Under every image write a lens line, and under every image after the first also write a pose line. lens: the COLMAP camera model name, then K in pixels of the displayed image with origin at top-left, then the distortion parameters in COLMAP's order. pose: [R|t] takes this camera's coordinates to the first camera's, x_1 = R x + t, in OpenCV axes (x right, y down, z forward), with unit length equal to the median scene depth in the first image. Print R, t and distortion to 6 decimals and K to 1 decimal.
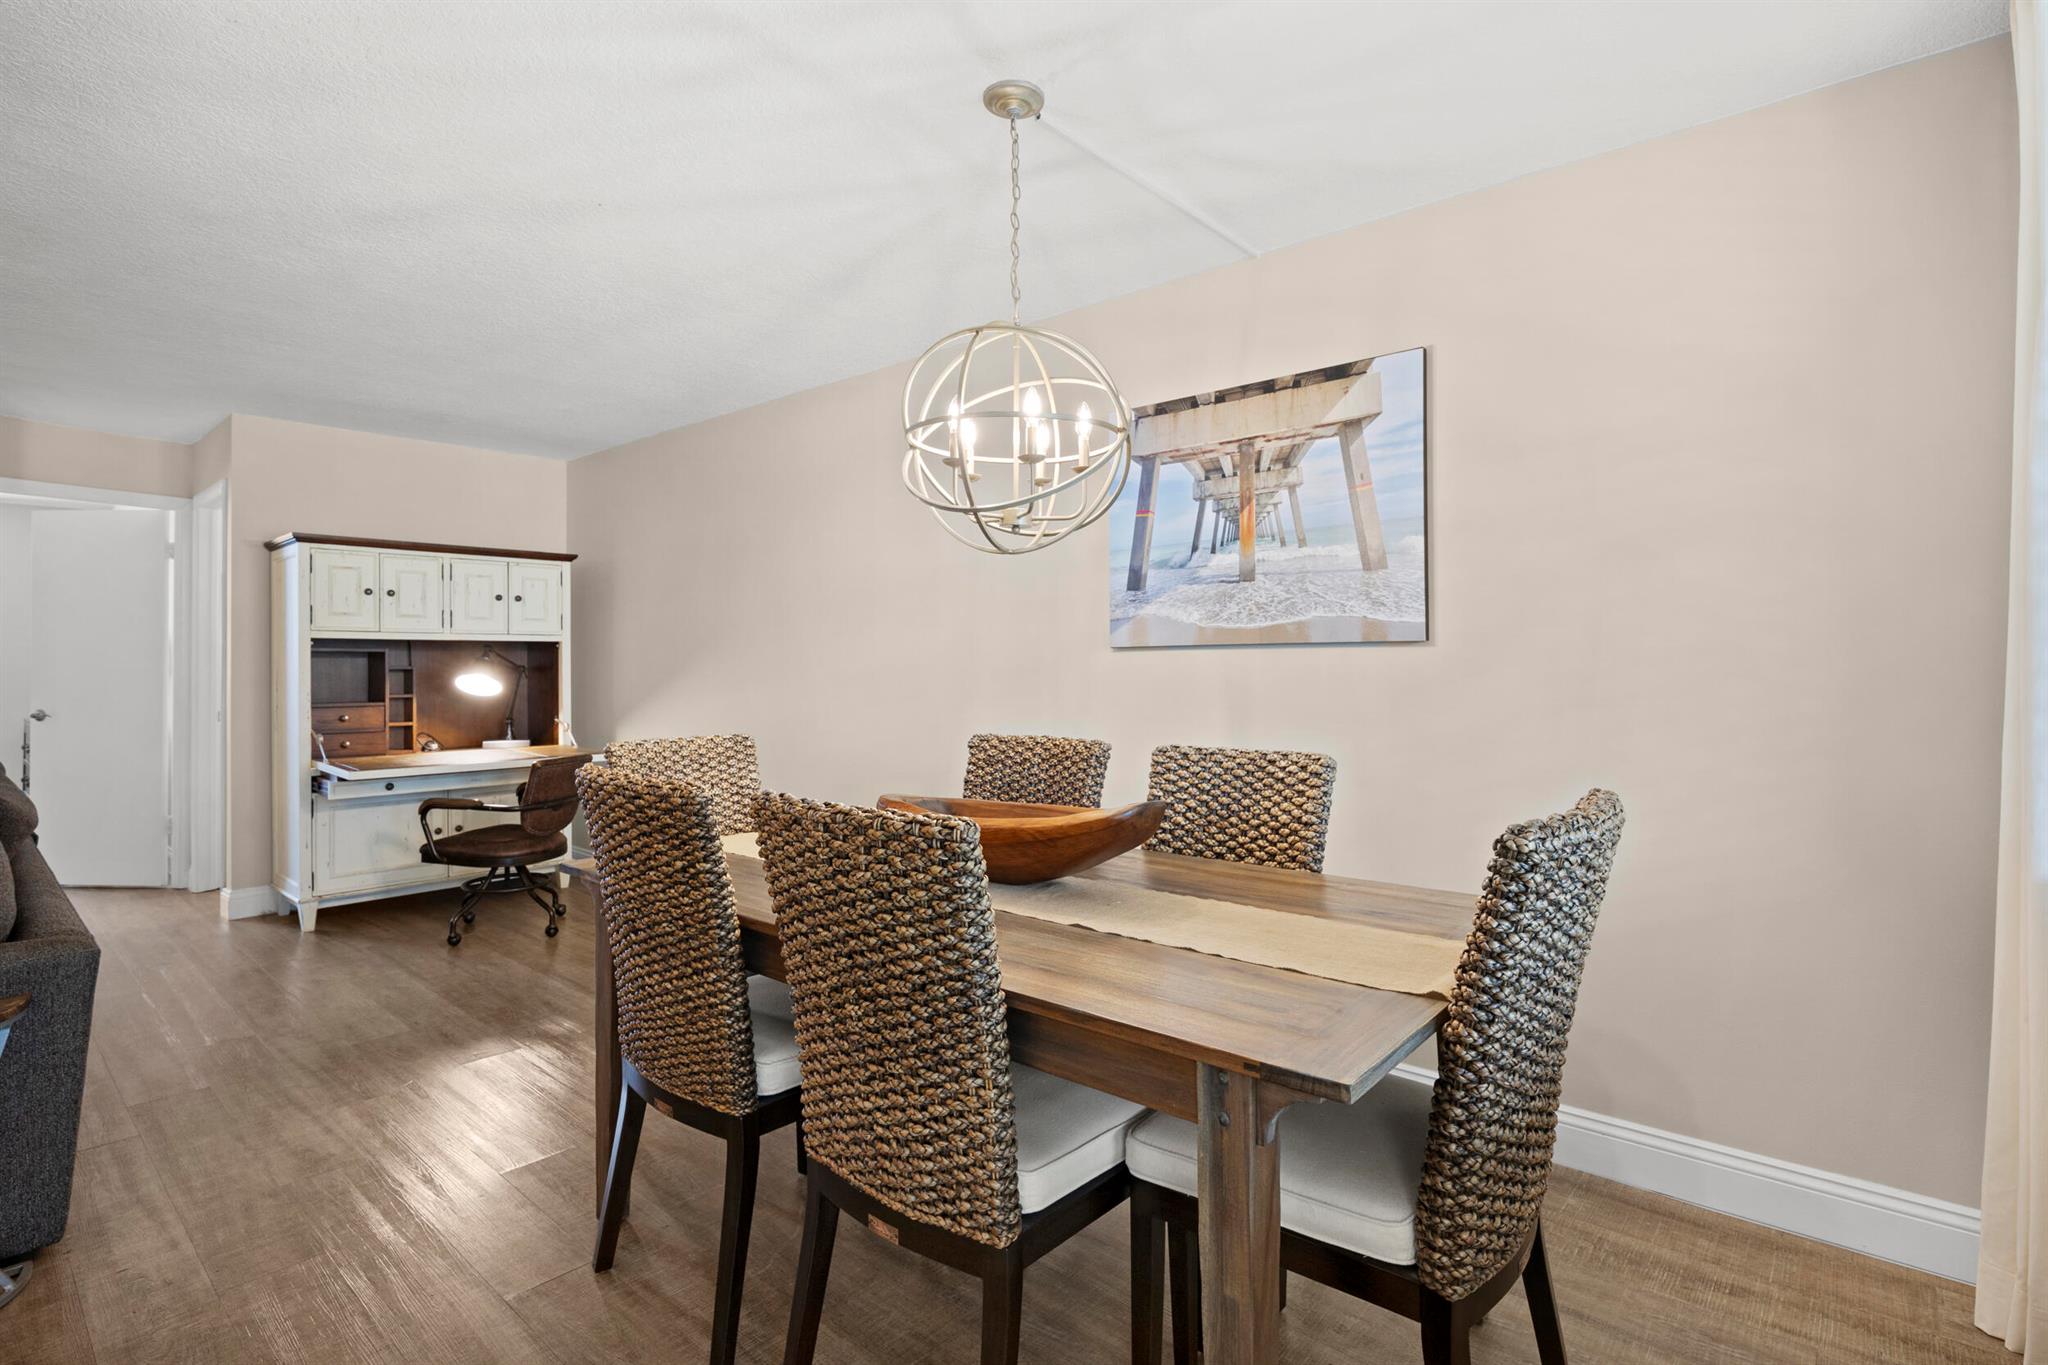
lens RADIAL K [[979.0, 0, 995.3], [0, 979.0, 663.5], [0, 0, 1]] dist [-0.012181, 0.000452]
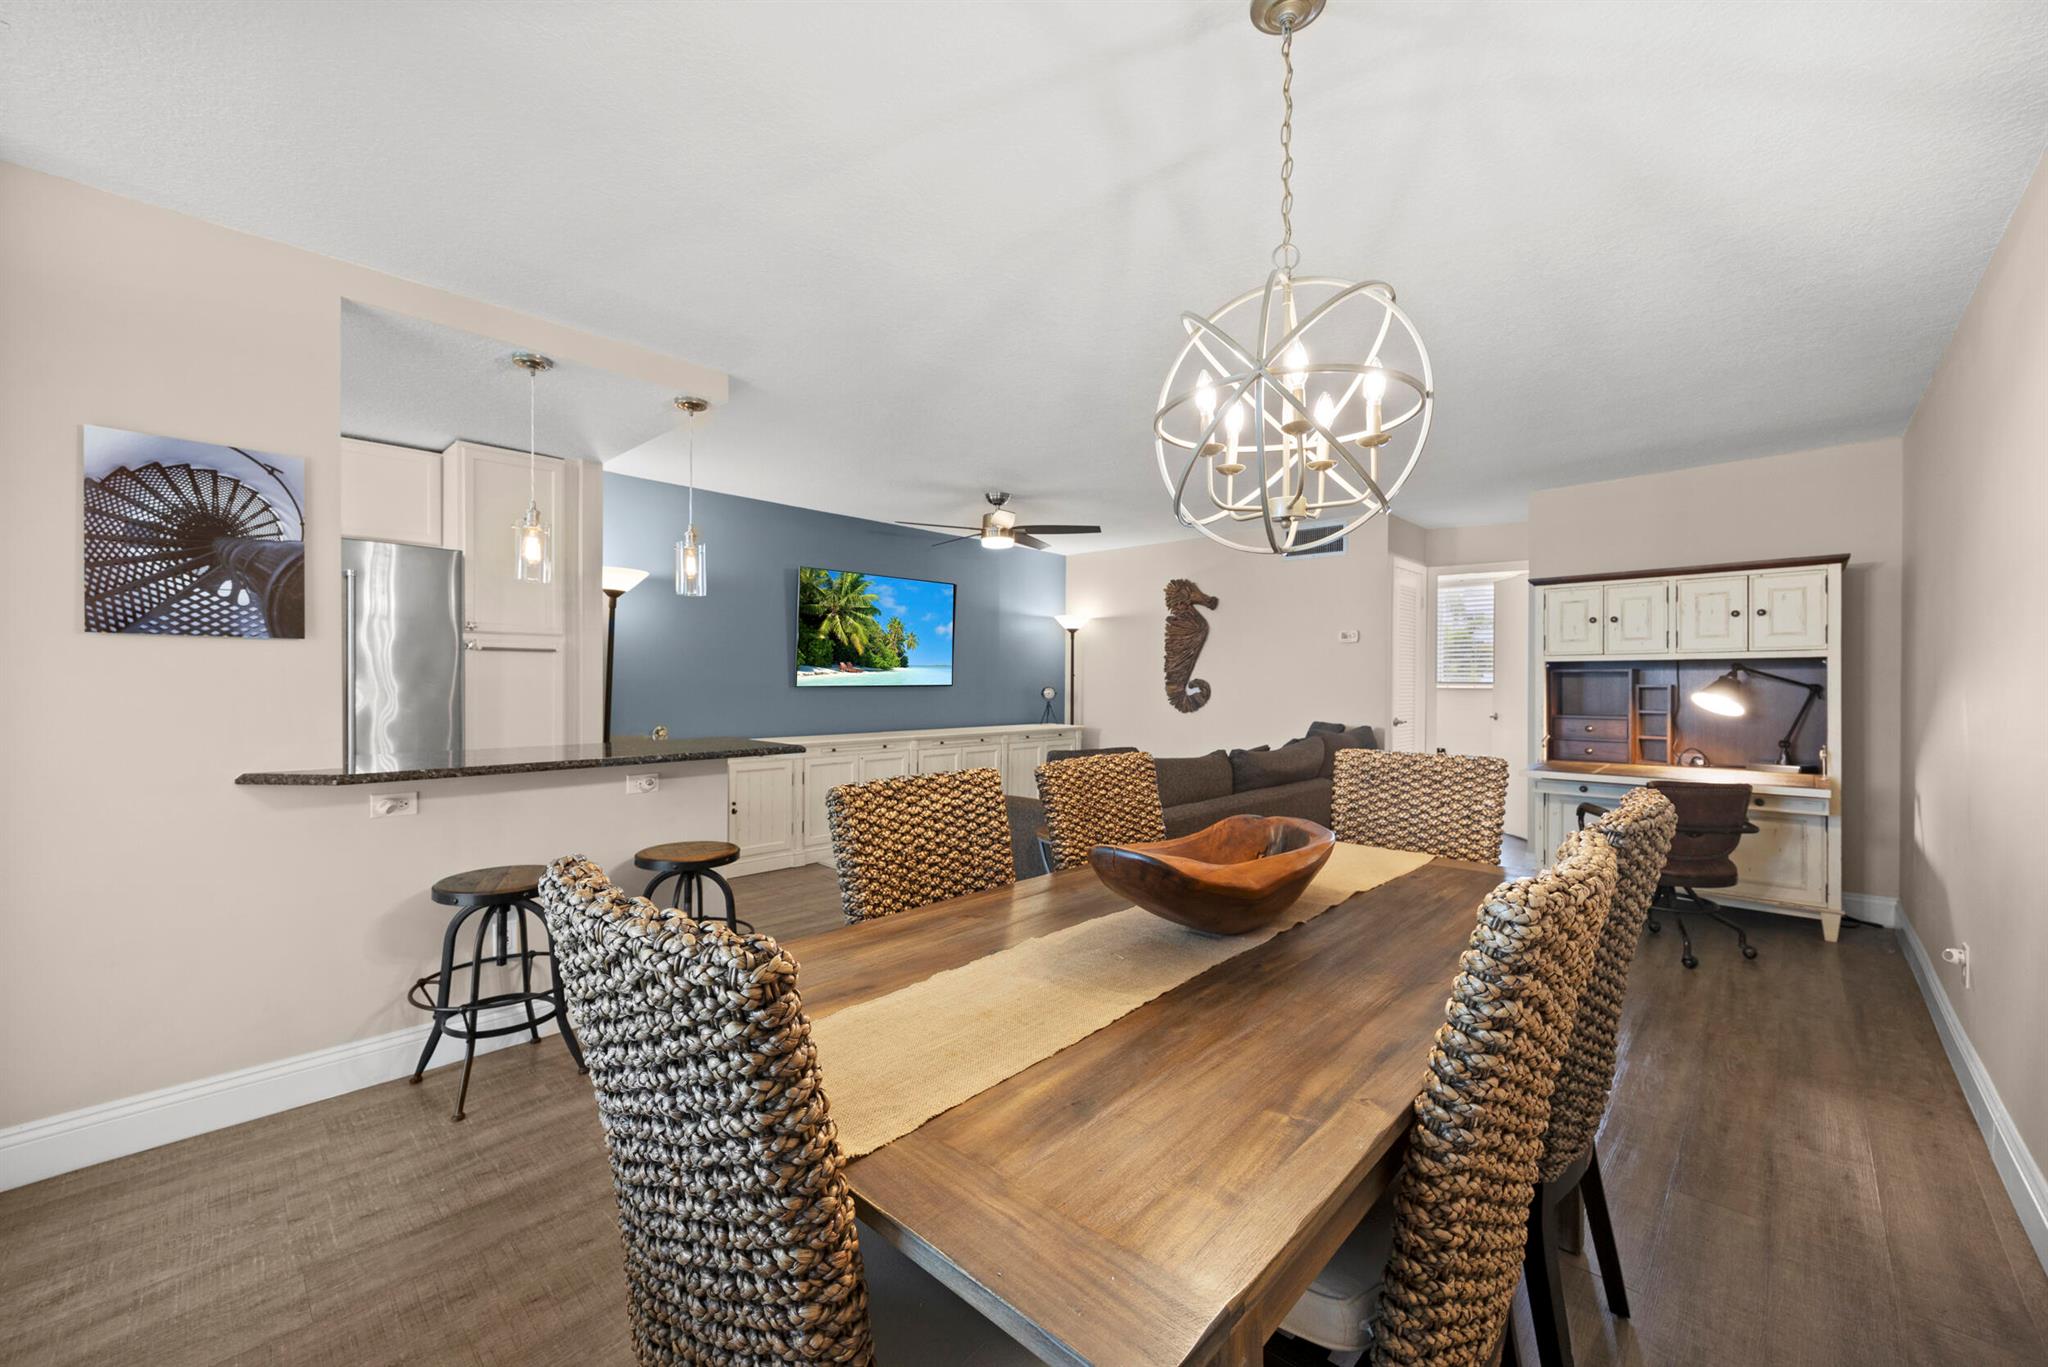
lens RADIAL K [[810.1, 0, 1061.4], [0, 810.1, 683.7], [0, 0, 1]] dist [0.001200, 0.000119]
pose [[-0.008221, 0.001909, -0.999964, 0.709569], [-0.000007, 0.999998, 0.001909, 0.000240], [0.999966, 0.000022, -0.008221, 0.805133]]
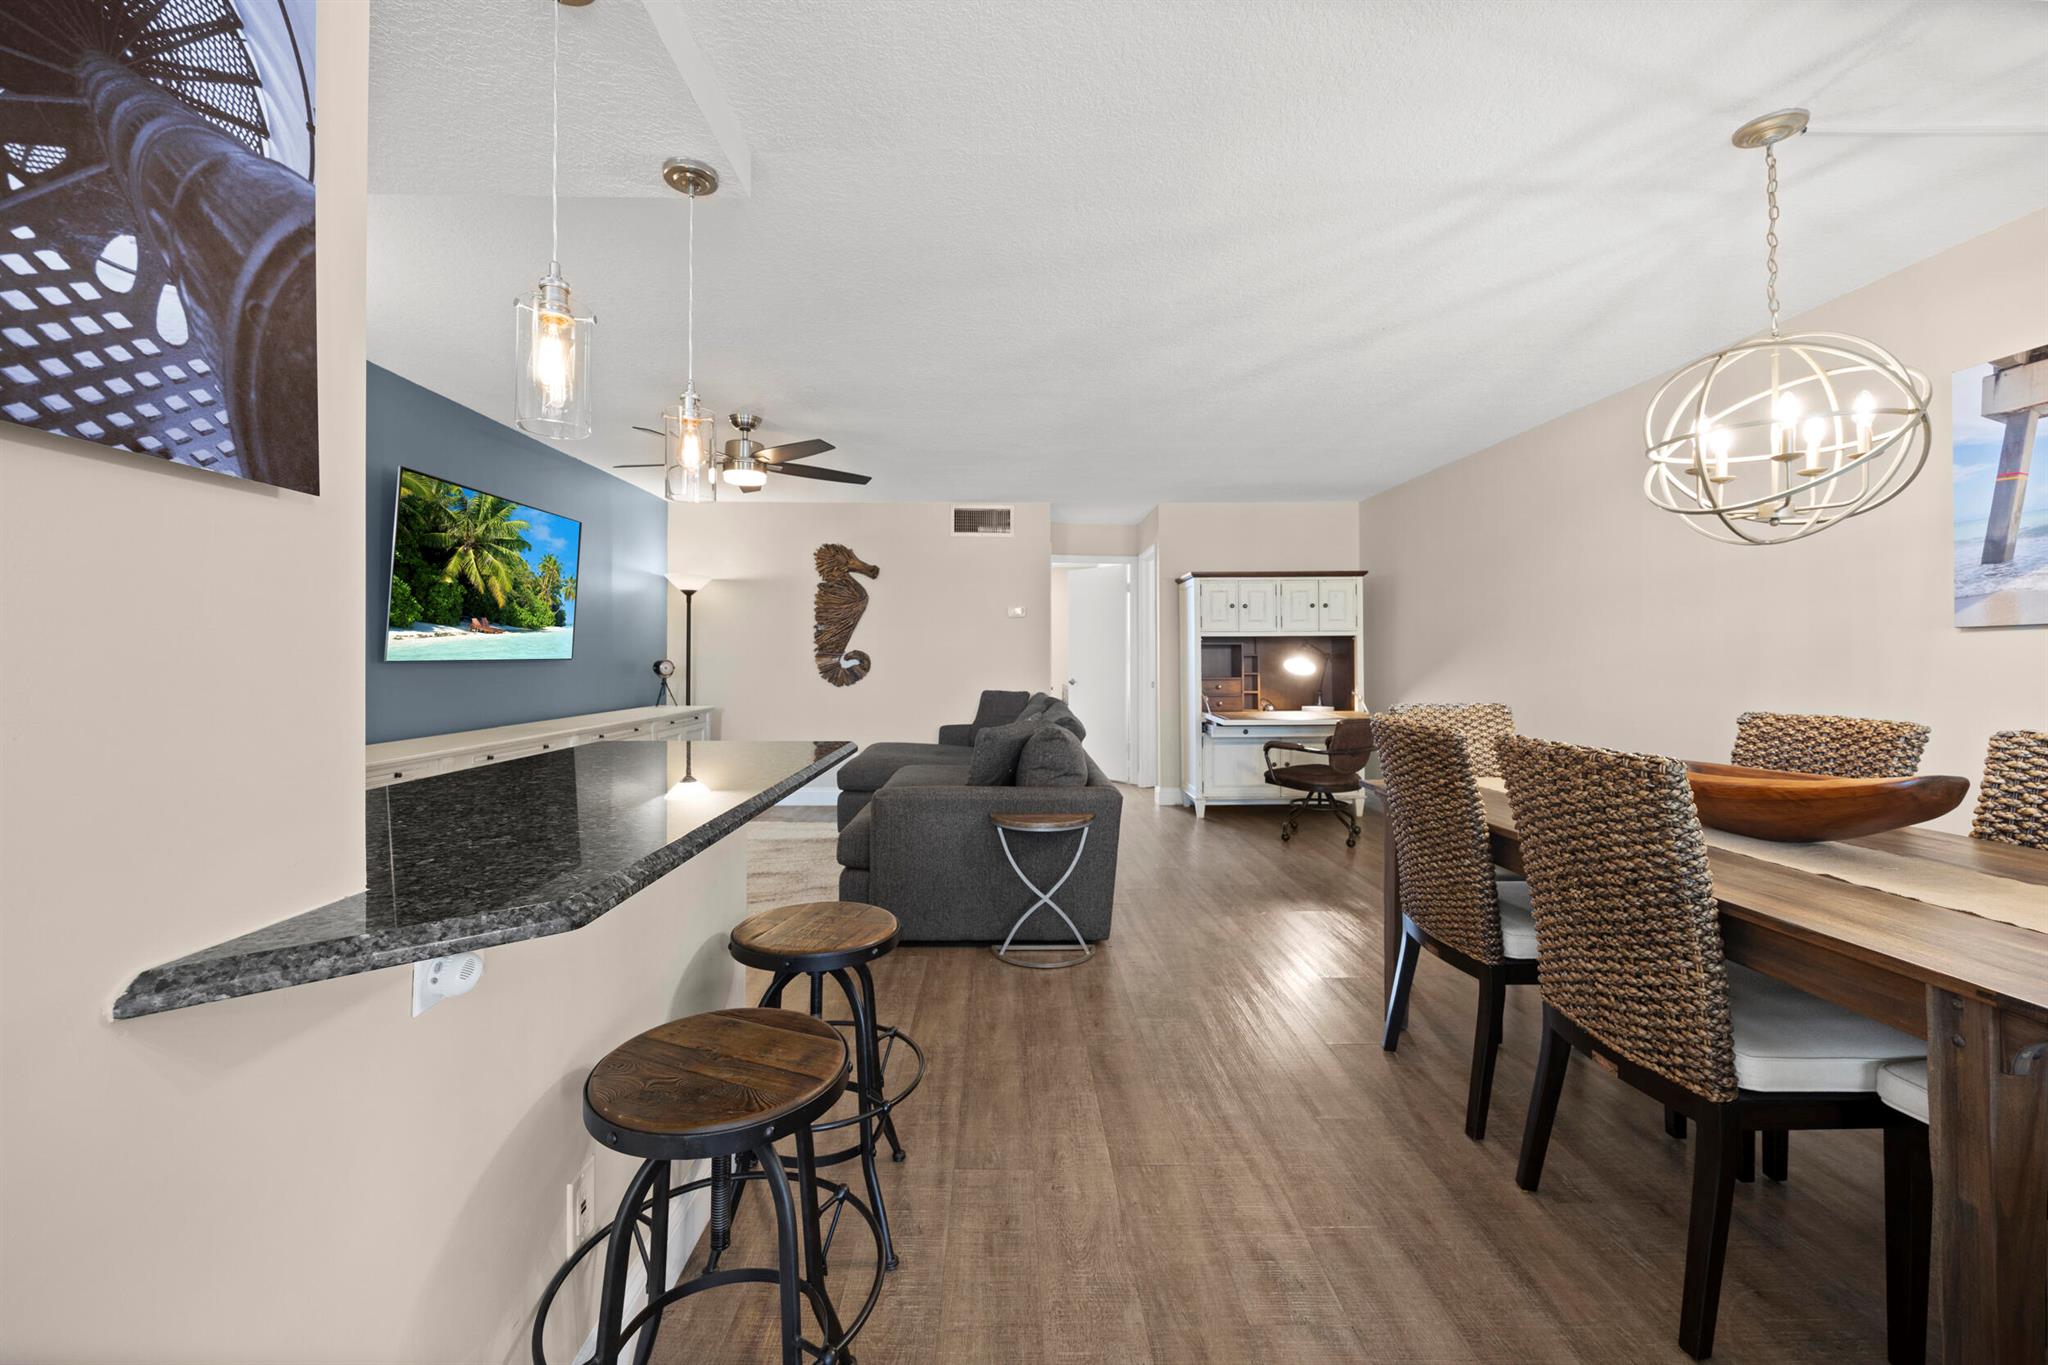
lens RADIAL K [[777.1, 0, 1021.8], [0, 777.1, 652.6], [0, 0, 1]] dist [-0.000113, -0.000253]
pose [[0.681112, -0.005452, -0.732159, 0.081451], [0.003637, 0.999985, -0.004064, 0.010445], [0.732171, 0.000105, 0.681121, -0.206798]]
